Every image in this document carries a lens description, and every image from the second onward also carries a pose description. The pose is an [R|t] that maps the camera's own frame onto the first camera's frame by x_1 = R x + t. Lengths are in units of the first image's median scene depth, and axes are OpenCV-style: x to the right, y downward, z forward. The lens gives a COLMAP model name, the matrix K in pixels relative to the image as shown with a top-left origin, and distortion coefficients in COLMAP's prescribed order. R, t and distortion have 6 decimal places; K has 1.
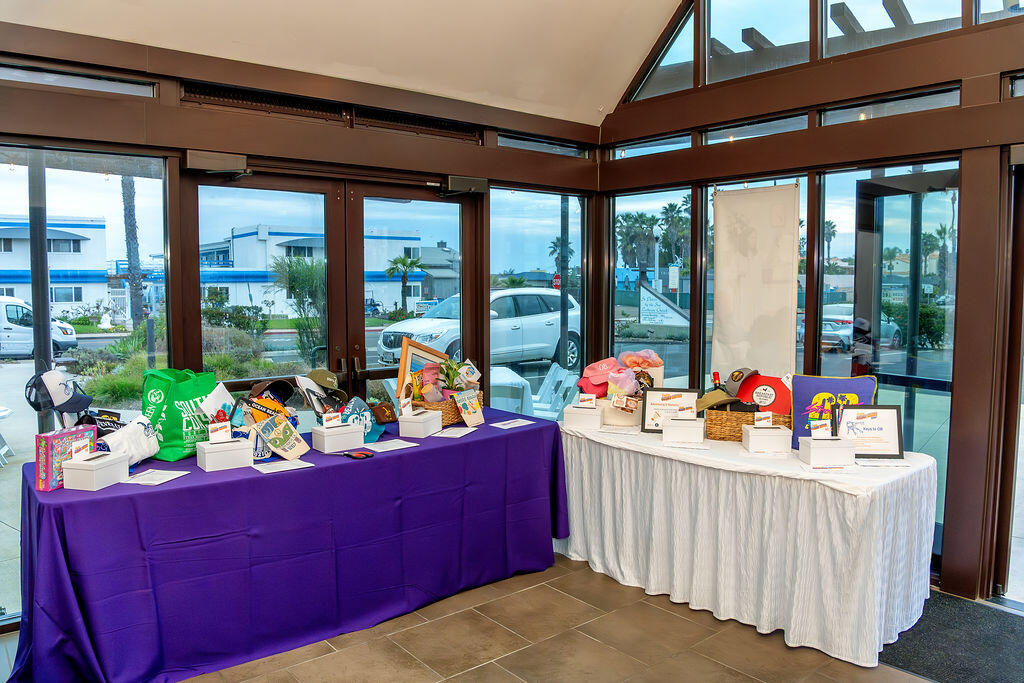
lens RADIAL K [[748.6, 0, 512.0], [0, 748.6, 341.5], [0, 0, 1]] dist [-0.064139, -0.001890]
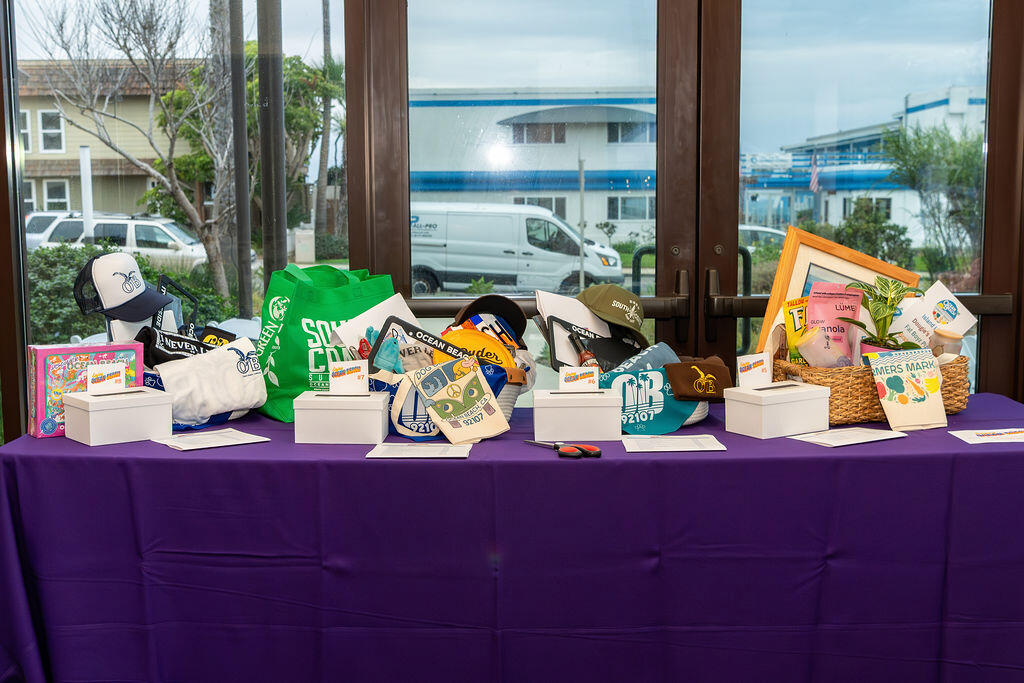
lens RADIAL K [[1289.4, 0, 512.0], [0, 1289.4, 341.5], [0, 0, 1]] dist [0.005837, 0.010236]
pose [[0.775240, 0.064445, -0.628371, 0.285083], [-0.044740, 0.997886, 0.047145, 0.042976], [0.630081, -0.008436, 0.776484, 0.317538]]
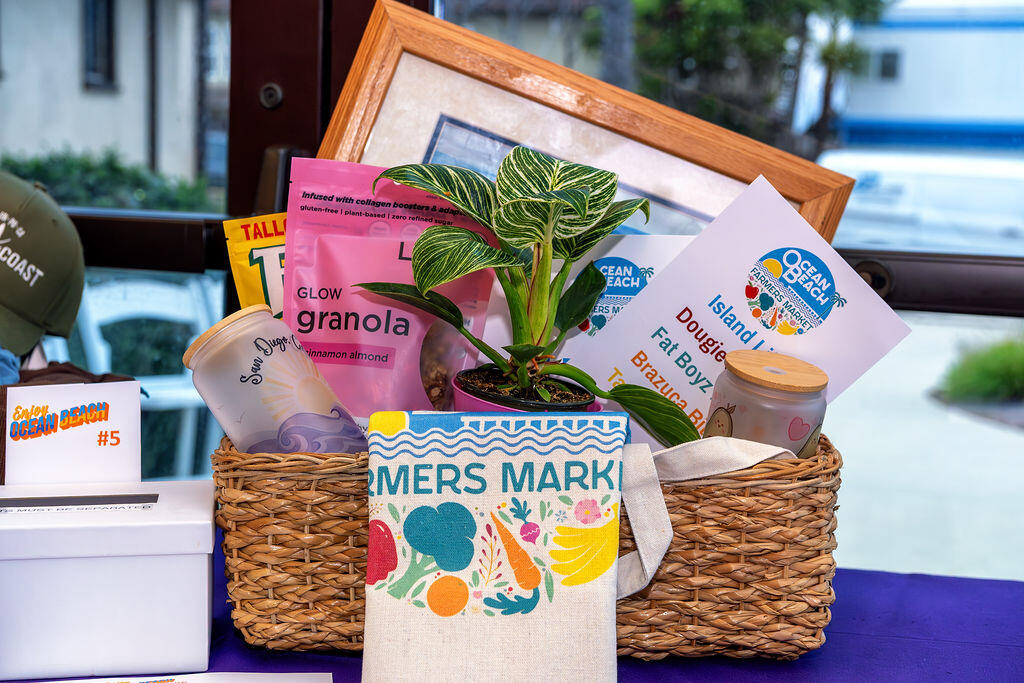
lens RADIAL K [[1644.2, 0, 512.0], [0, 1644.2, 341.5], [0, 0, 1]] dist [-0.025229, 0.047748]
pose [[0.509291, 0.106995, -0.853917, 0.193109], [-0.100106, 0.992871, 0.064701, 0.046025], [0.854752, 0.052531, 0.516371, 1.043491]]
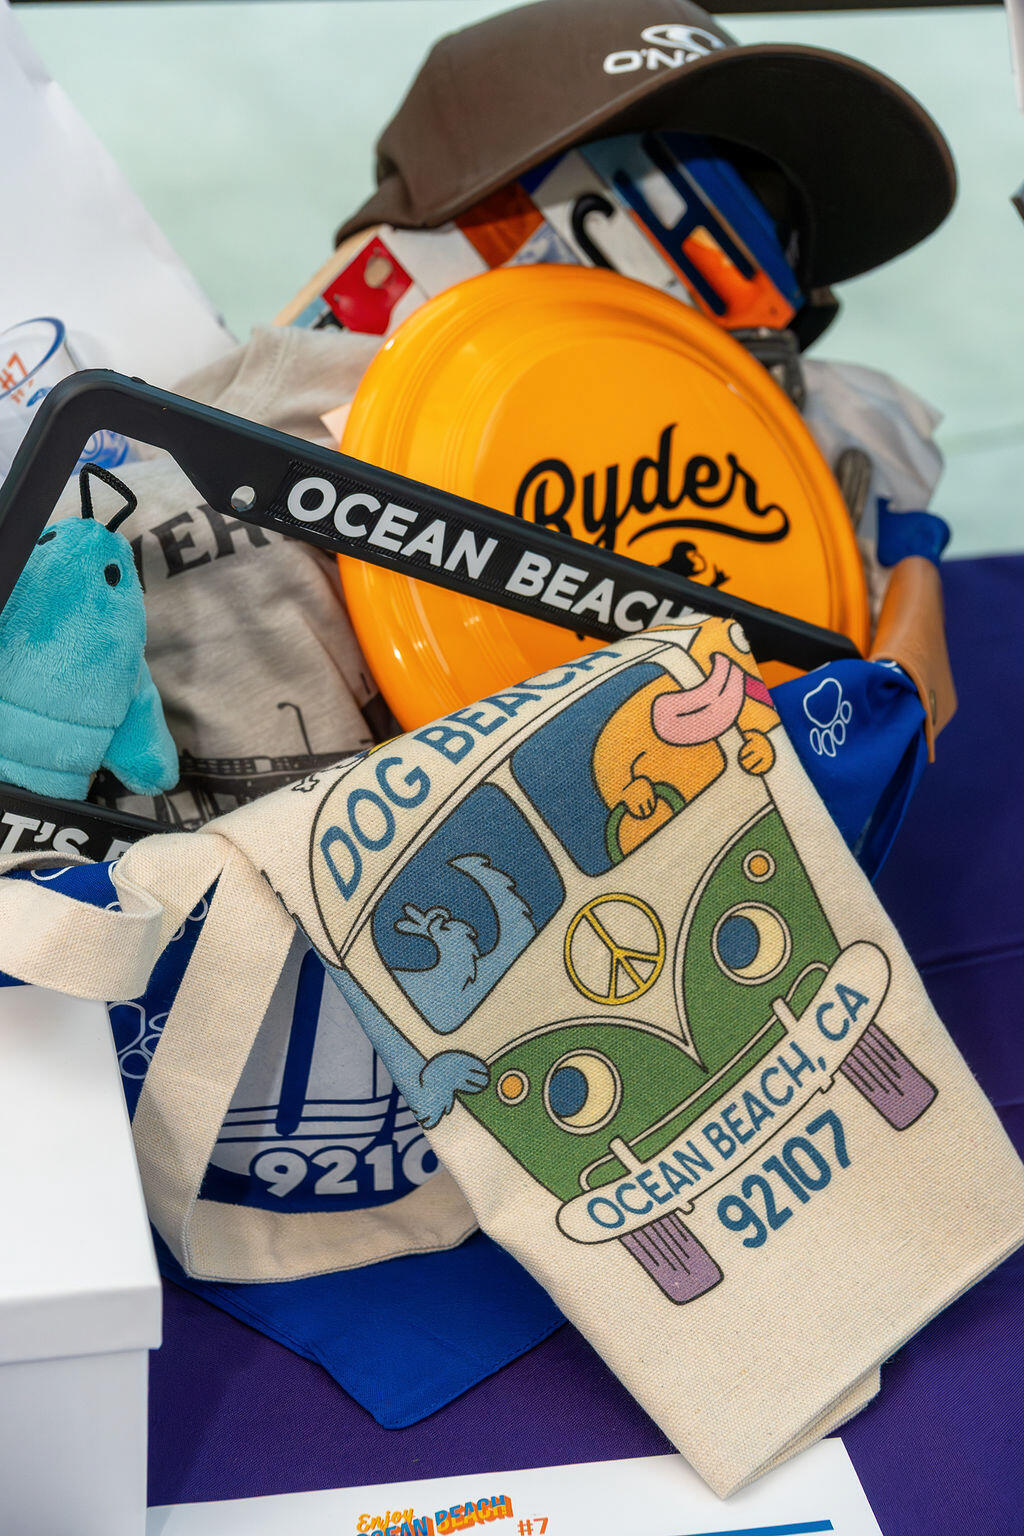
lens RADIAL K [[2998.9, 0, 512.0], [0, 2998.9, 768.0], [0, 0, 1]] dist [0.037299, 0.064700]
pose [[0.906822, 0.263818, -0.328746, -0.237304], [-0.090876, 0.883940, 0.458685, -0.015228], [0.411600, -0.386071, 0.825551, 0.774437]]
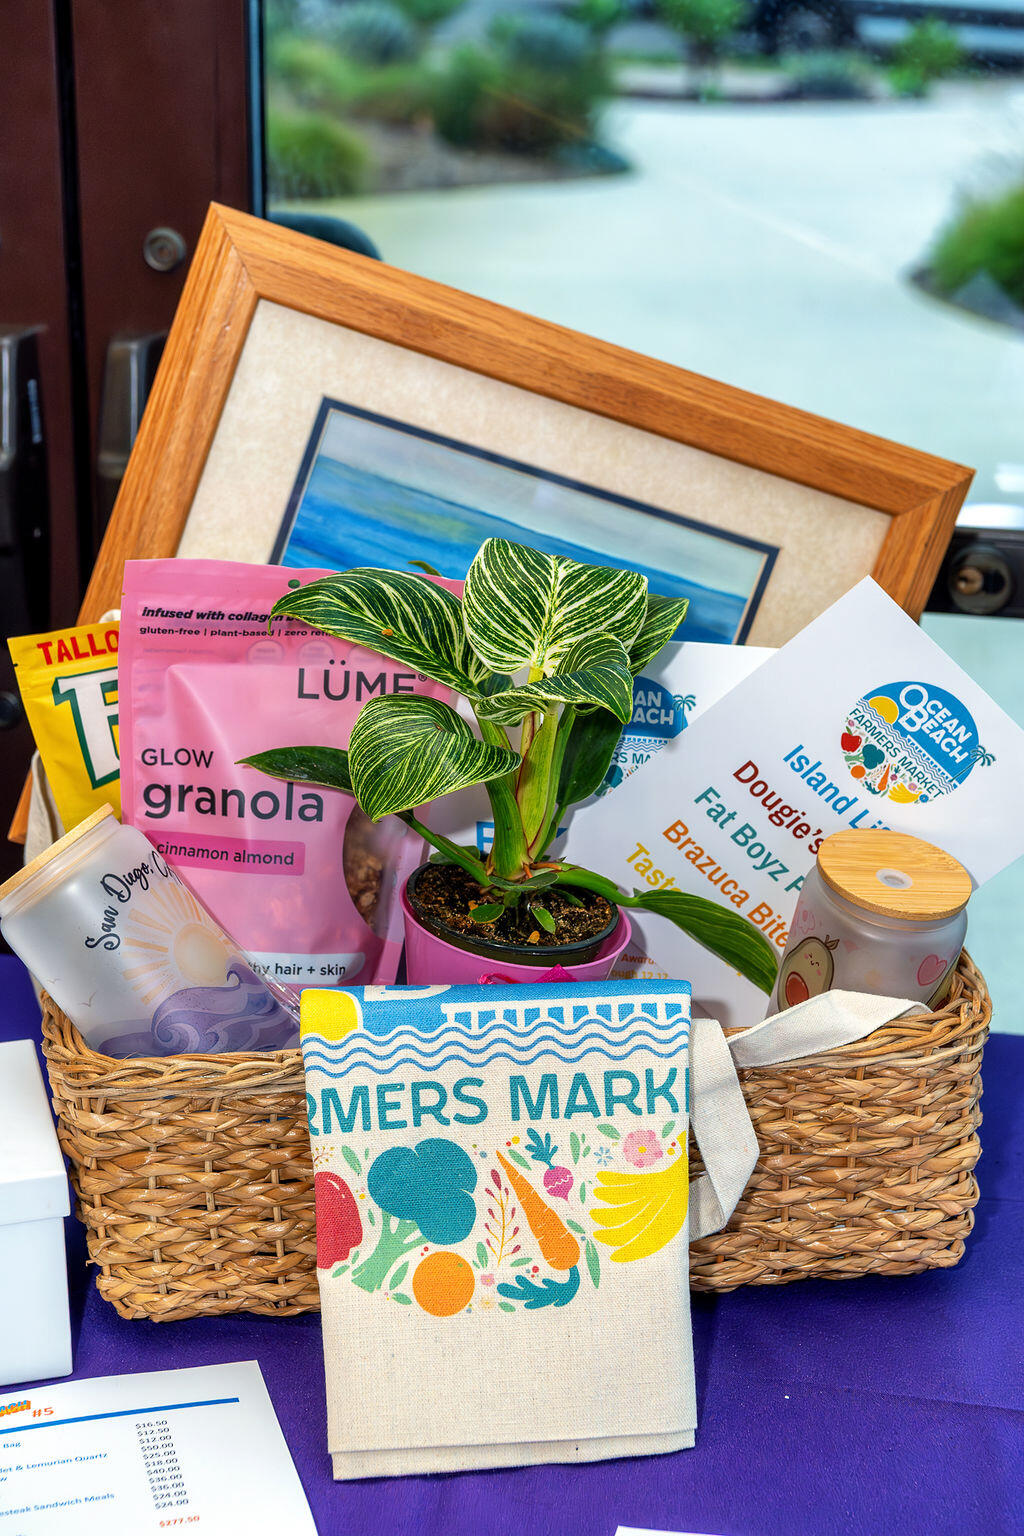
lens RADIAL K [[2731.3, 0, 512.0], [0, 2731.3, 768.0], [0, 0, 1]] dist [-0.019406, -0.116088]
pose [[0.609572, 0.269074, -0.745668, 0.176012], [-0.076454, 0.956203, 0.282545, -0.046364], [0.789035, -0.115222, 0.603446, 0.999871]]
